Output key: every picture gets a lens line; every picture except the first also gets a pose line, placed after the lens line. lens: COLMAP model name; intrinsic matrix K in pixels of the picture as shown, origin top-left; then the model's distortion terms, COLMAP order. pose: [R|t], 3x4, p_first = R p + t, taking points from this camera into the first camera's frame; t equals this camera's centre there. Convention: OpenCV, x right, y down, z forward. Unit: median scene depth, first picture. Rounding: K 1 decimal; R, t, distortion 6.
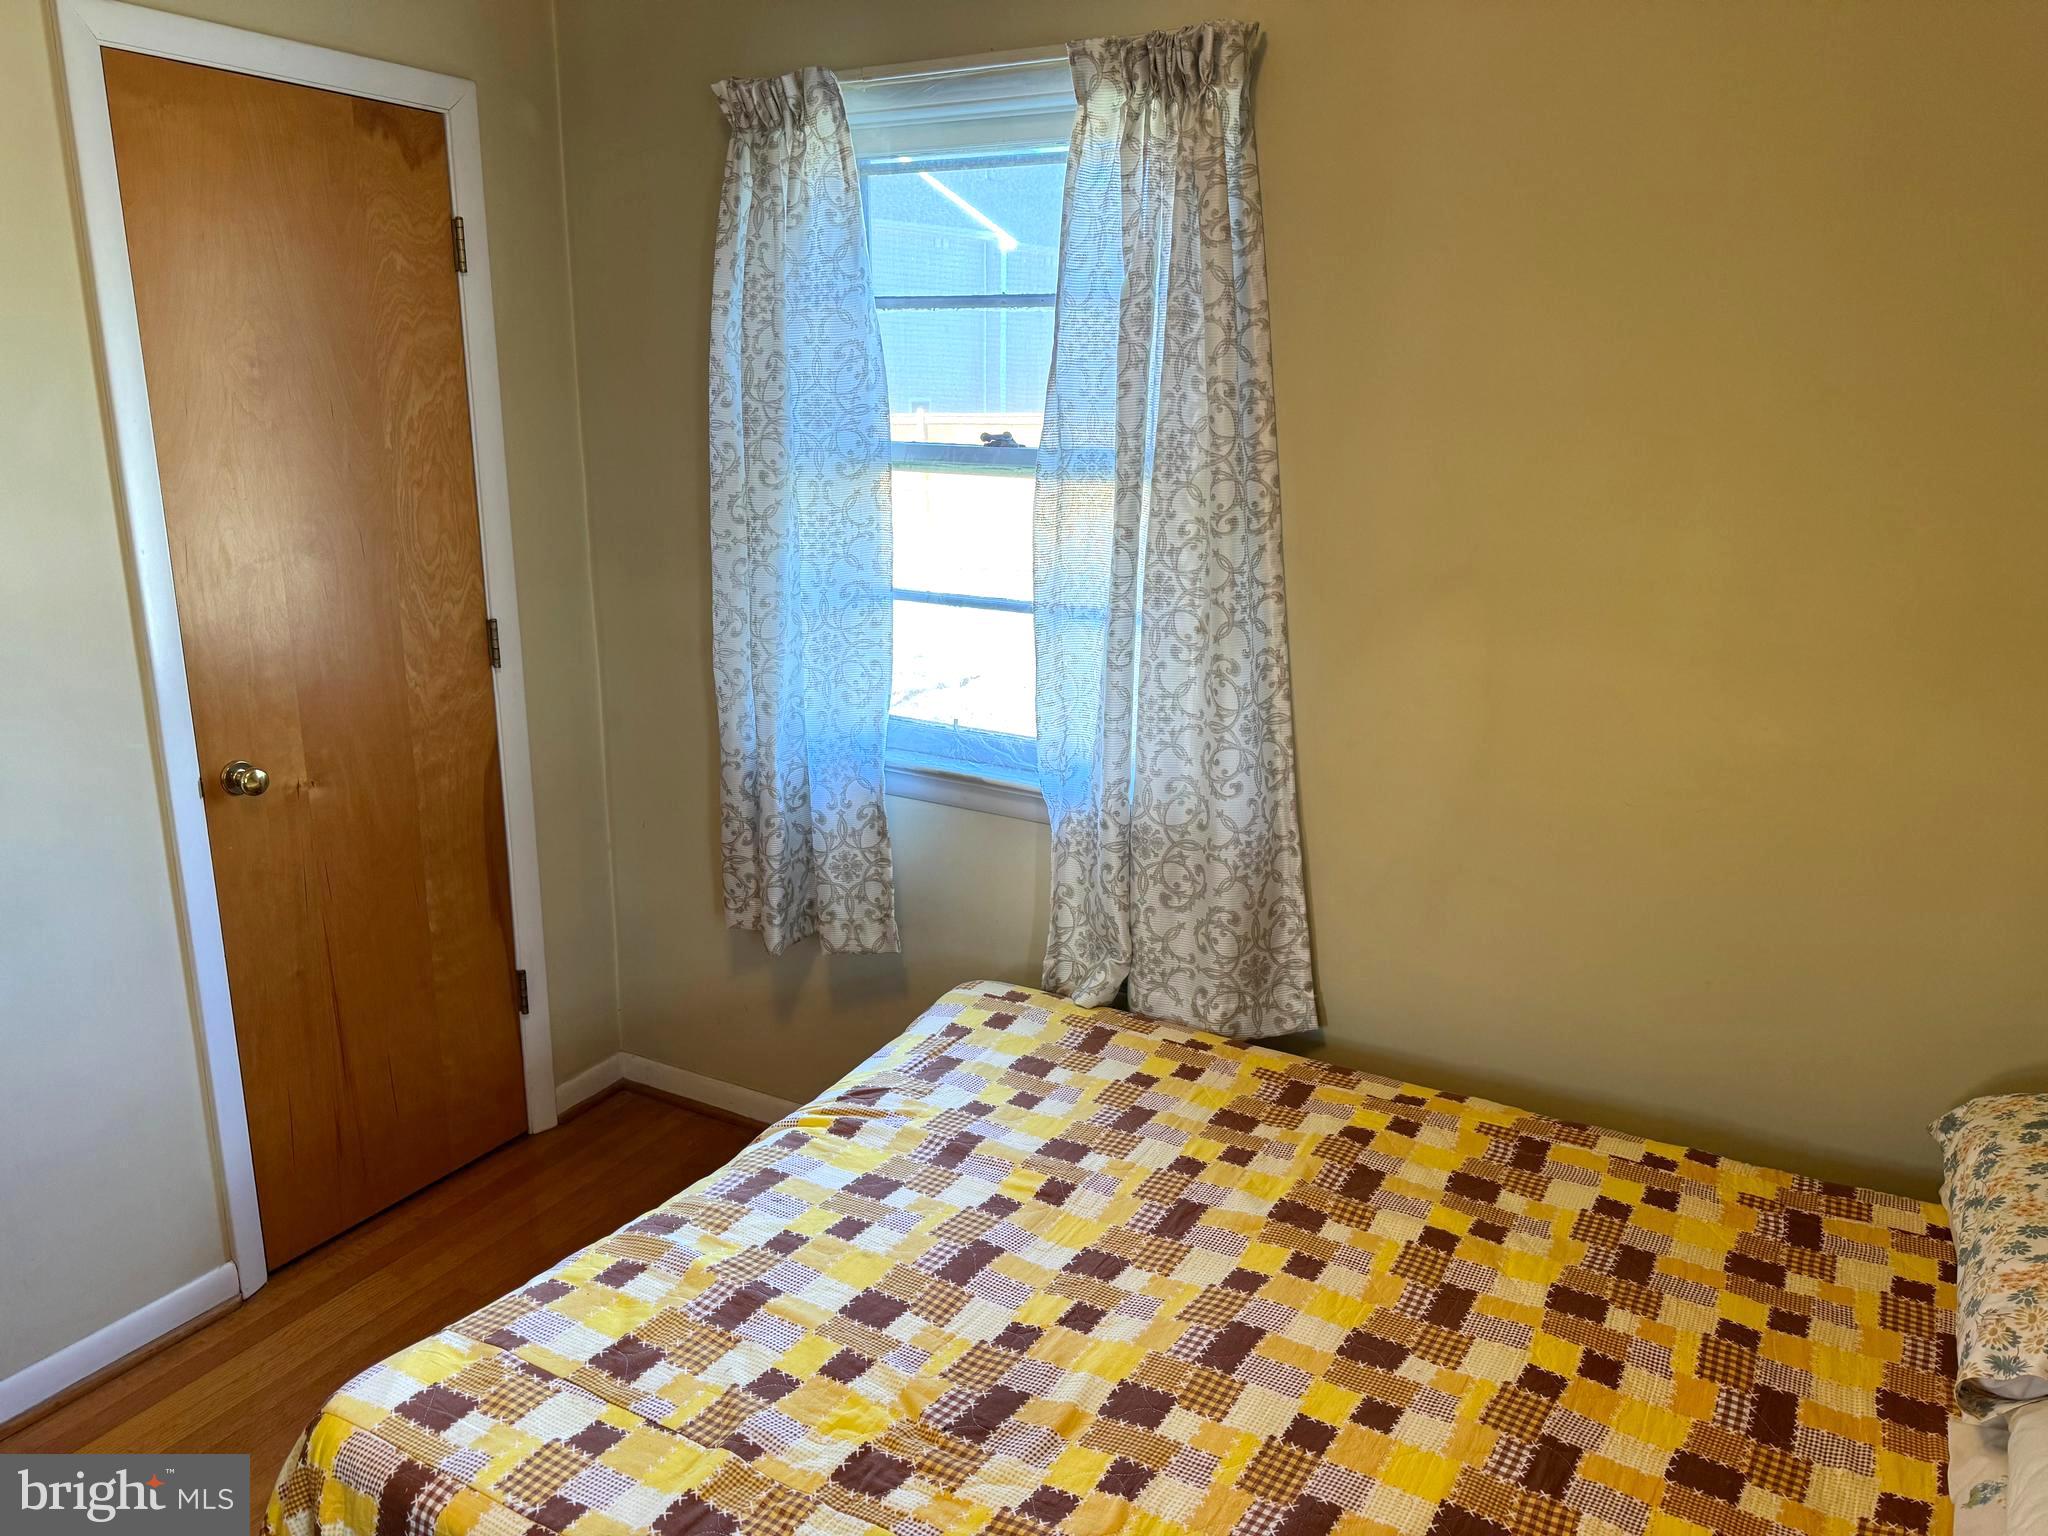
lens RADIAL K [[1446.9, 0, 1029.3], [0, 1446.9, 774.5], [0, 0, 1]] dist [0.027236, -0.009245]
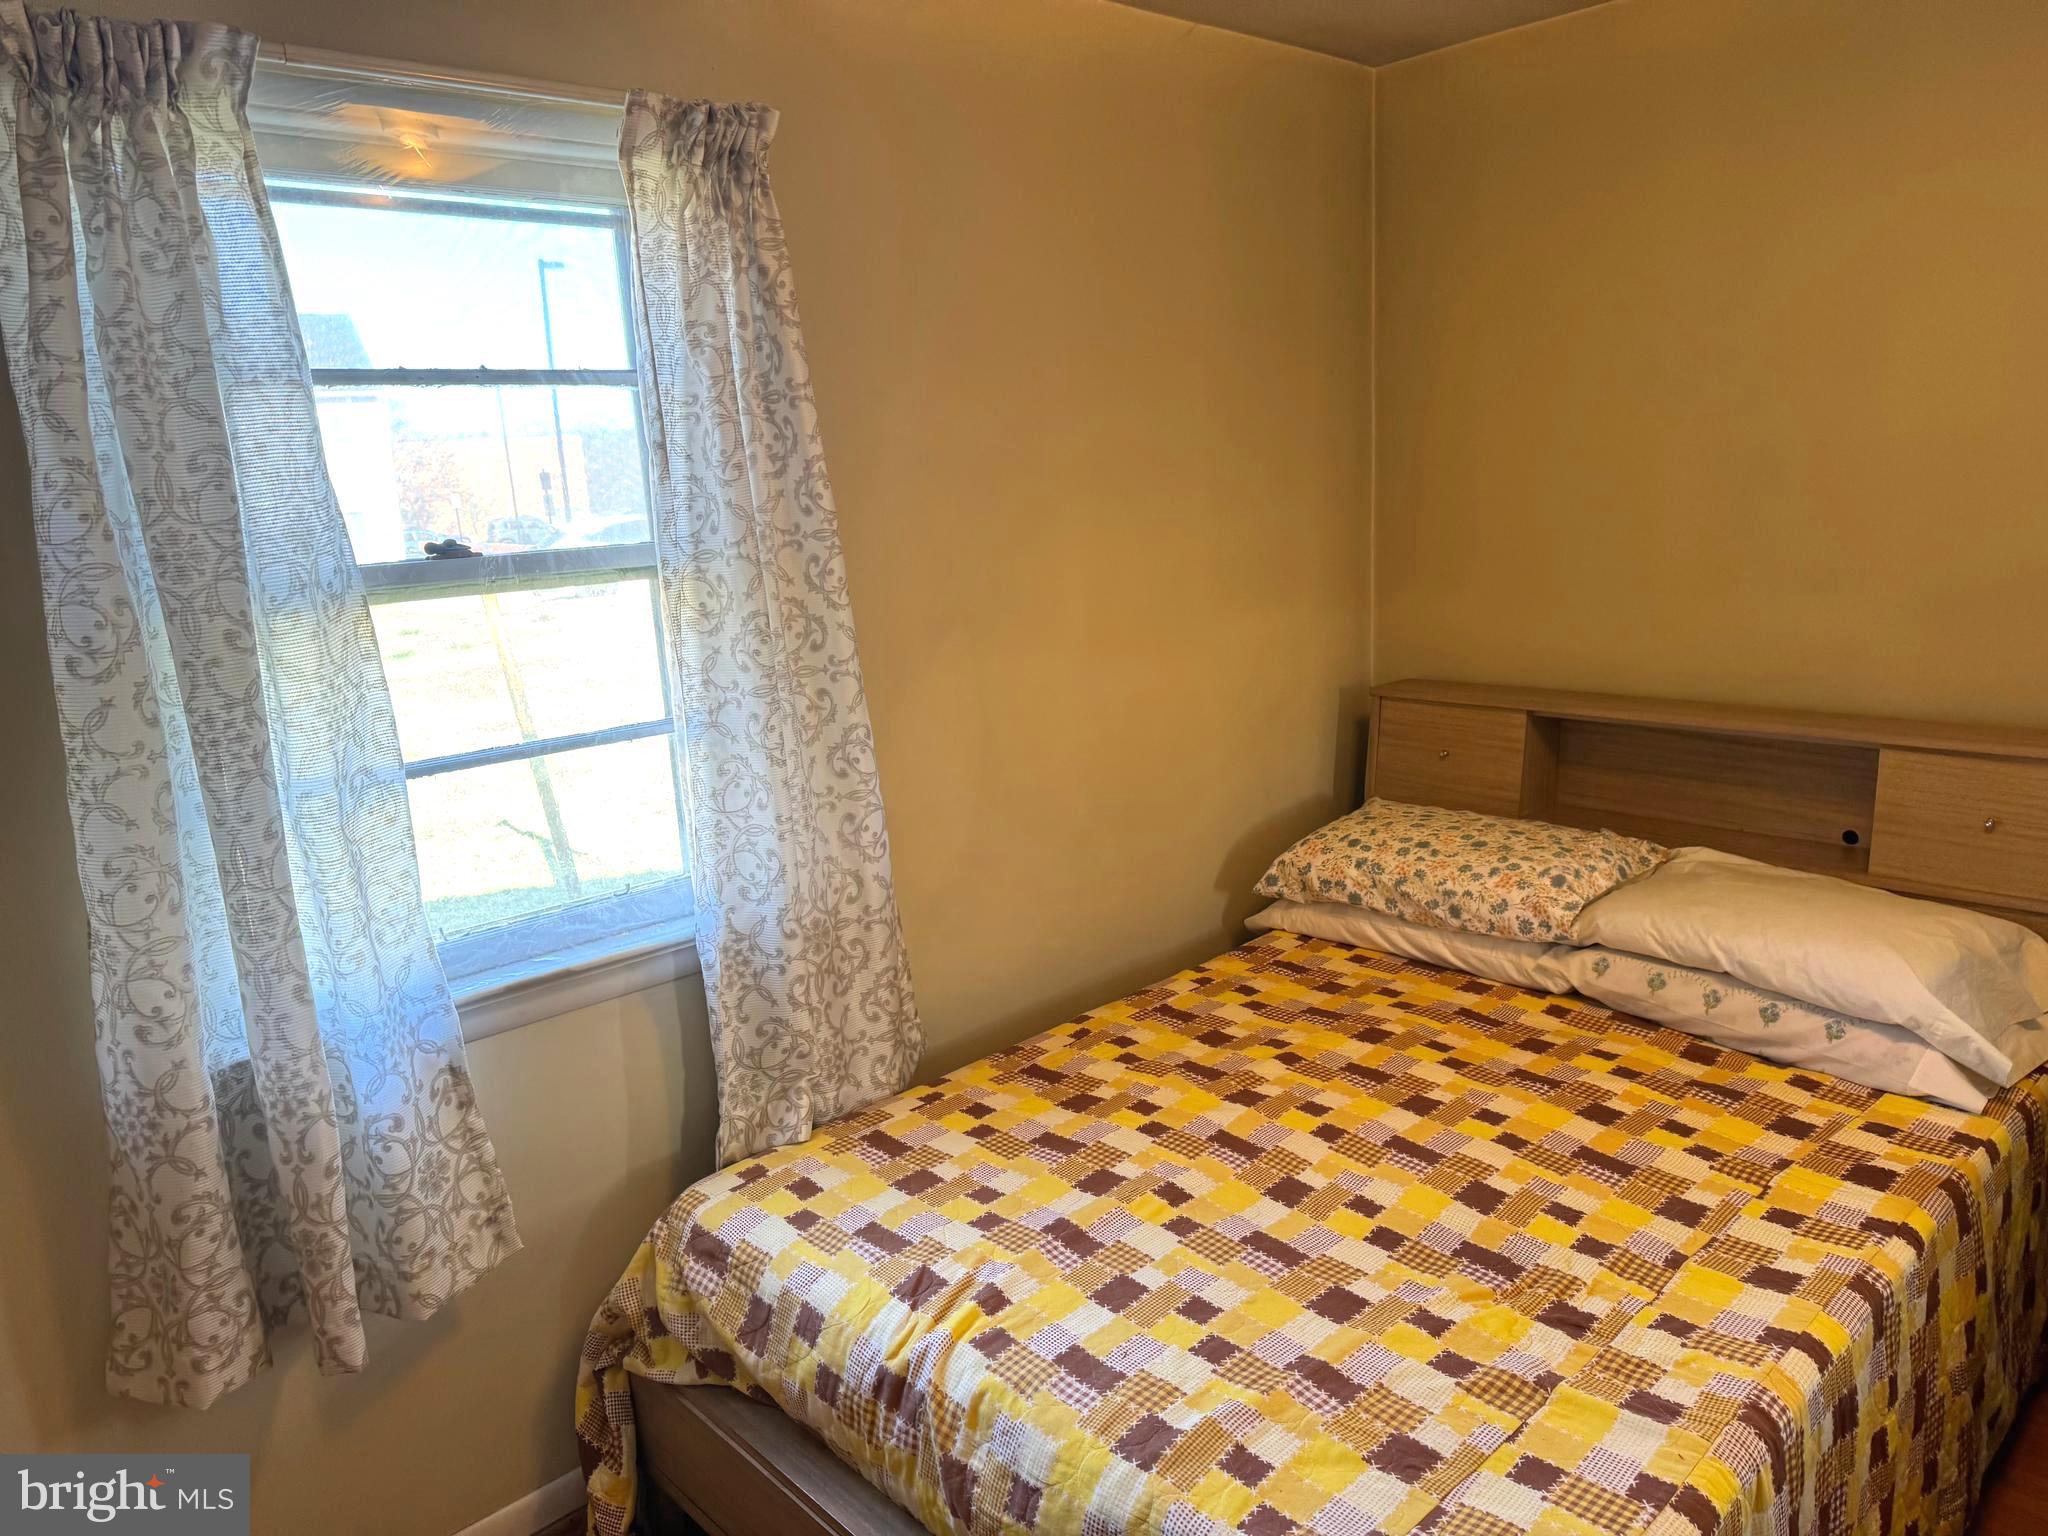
lens RADIAL K [[1446.9, 0, 1033.2], [0, 1446.9, 764.9], [0, 0, 1]] dist [0.027236, -0.009245]
pose [[0.289372, -0.230564, 0.929034, -0.813065], [0.304338, 0.942357, 0.139076, -0.164837], [-0.907547, 0.242496, 0.342861, 0.571434]]
